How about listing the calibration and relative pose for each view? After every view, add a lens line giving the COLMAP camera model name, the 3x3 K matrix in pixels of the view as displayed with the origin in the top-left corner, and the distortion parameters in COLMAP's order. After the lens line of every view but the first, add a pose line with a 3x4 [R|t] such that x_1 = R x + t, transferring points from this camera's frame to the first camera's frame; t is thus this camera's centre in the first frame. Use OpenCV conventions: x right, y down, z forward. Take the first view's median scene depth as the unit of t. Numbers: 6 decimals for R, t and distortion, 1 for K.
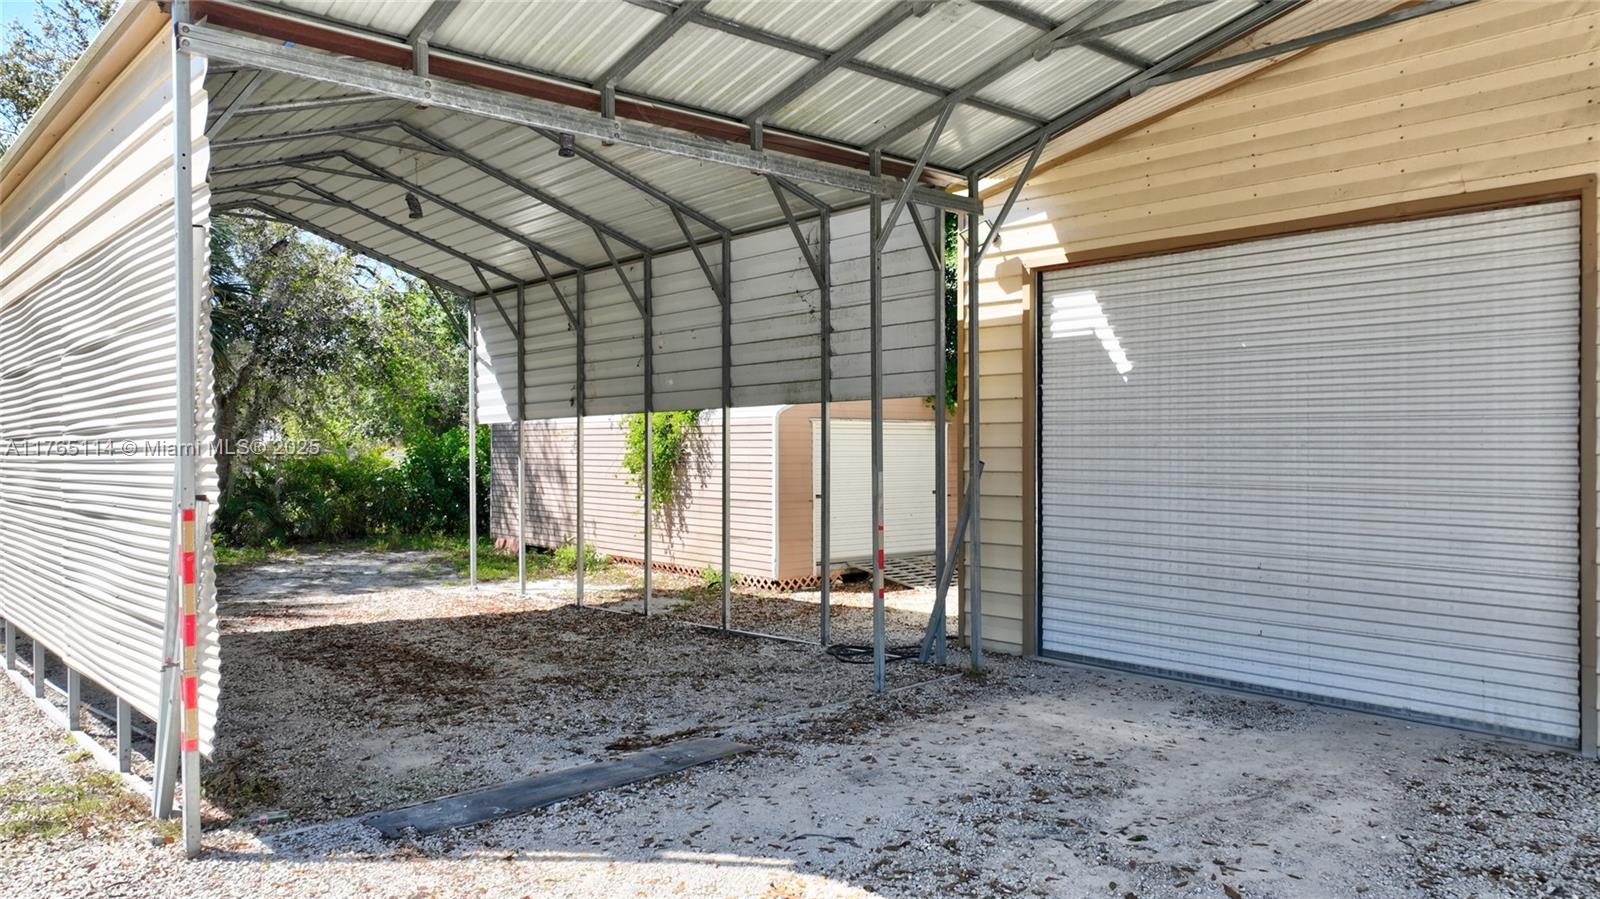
lens RADIAL K [[1128.5, 0, 800.0], [0, 1128.5, 449.5], [0, 0, 1]] dist [0.009287, 0.000883]
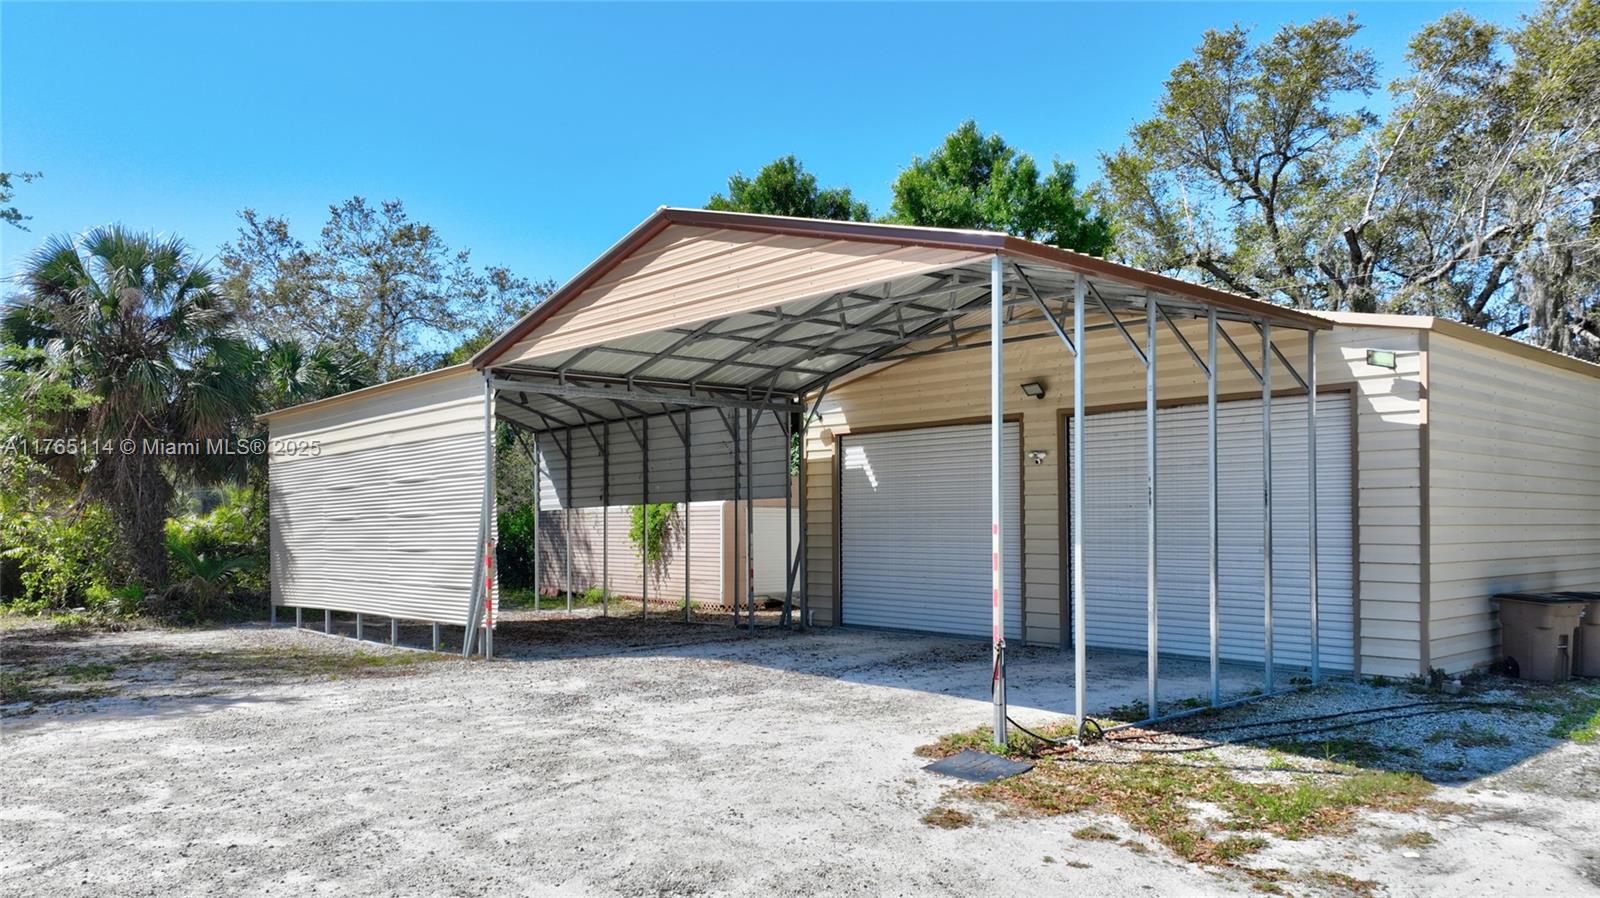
lens RADIAL K [[1137.8, 0, 797.9], [0, 1137.8, 506.8], [0, 0, 1]] dist [-0.000848, -0.000013]
pose [[0.999996, -0.001845, 0.002071, 0.112093], [0.001890, 0.999761, -0.021759, 0.011407], [-0.002031, 0.021763, 0.999761, -0.871788]]
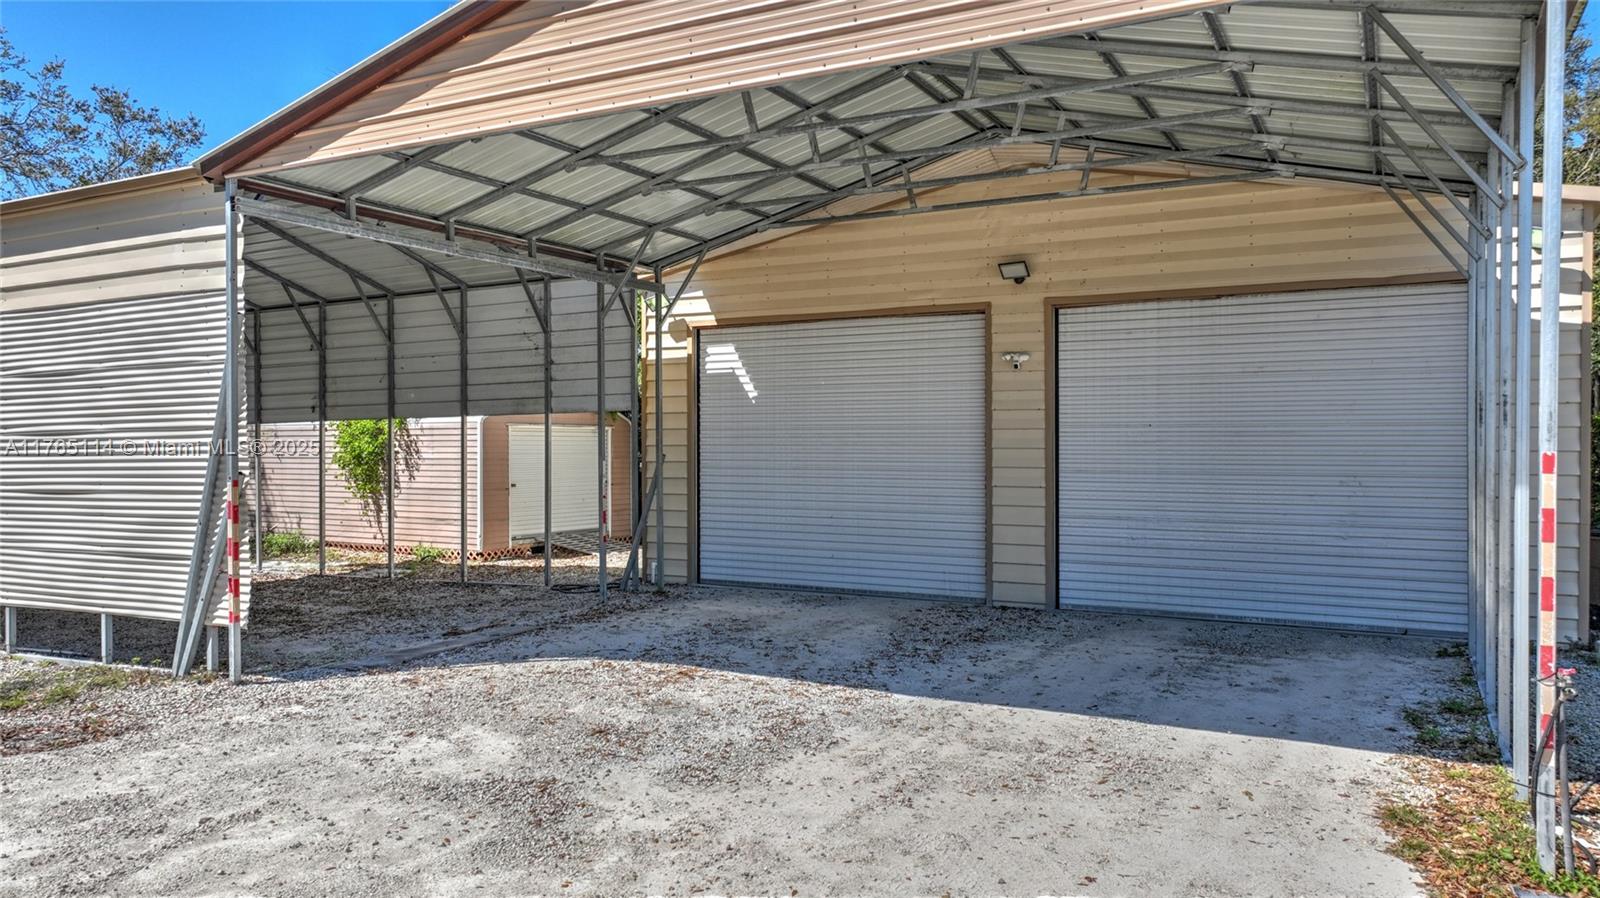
lens RADIAL K [[1128.5, 0, 800.0], [0, 1128.5, 449.0], [0, 0, 1]] dist [0.009287, 0.000883]
pose [[0.942379, -0.001679, 0.334544, -0.139361], [0.002204, 0.999997, -0.001190, 0.004409], [-0.334541, 0.001859, 0.942379, -0.396565]]
